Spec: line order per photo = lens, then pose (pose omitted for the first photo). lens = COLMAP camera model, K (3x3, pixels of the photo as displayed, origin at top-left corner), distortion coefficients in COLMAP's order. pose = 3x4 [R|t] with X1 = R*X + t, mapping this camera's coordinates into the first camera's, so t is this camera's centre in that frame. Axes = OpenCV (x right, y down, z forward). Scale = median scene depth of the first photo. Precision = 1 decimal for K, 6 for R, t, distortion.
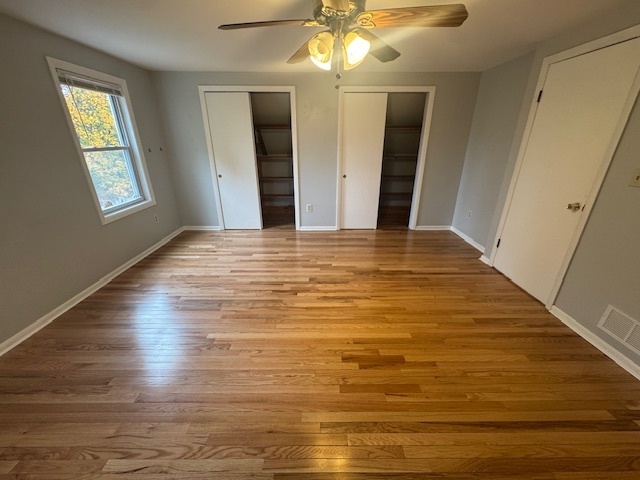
lens RADIAL K [[254.9, 0, 320.0], [0, 254.9, 240.0], [0, 0, 1]] dist [-0.000582, 0.000125]
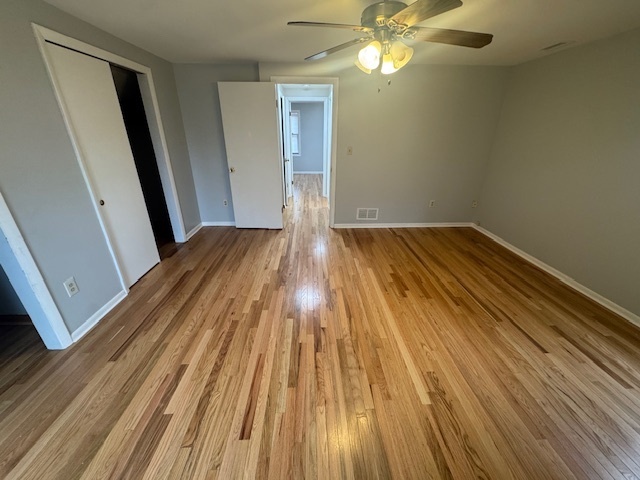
lens RADIAL K [[254.9, 0, 320.0], [0, 254.9, 240.0], [0, 0, 1]] dist [-0.000582, 0.000125]
pose [[-0.039799, -0.391985, 0.919110, -0.634830], [0.363970, 0.850957, 0.378680, -0.295703], [-0.930560, 0.349599, 0.108803, 0.713794]]
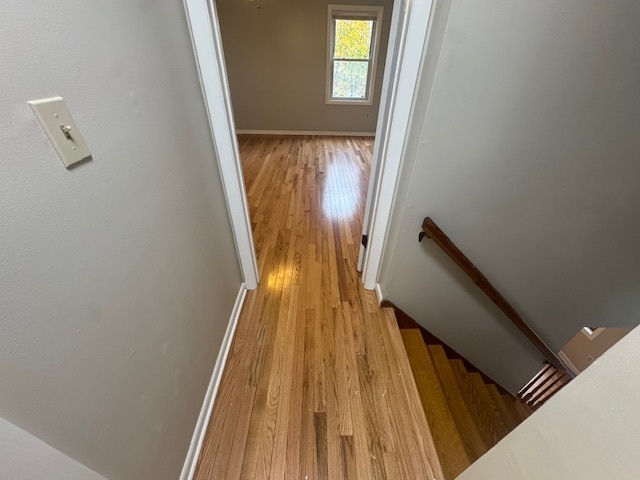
lens RADIAL K [[260.6, 0, 320.0], [0, 260.6, 240.0], [0, 0, 1]] dist [-0.000408, -0.000074]
pose [[0.016341, 0.577192, -0.816445, 1.205602], [-0.394500, 0.754031, 0.525172, -0.271881], [0.918750, 0.313506, 0.240024, 0.746118]]
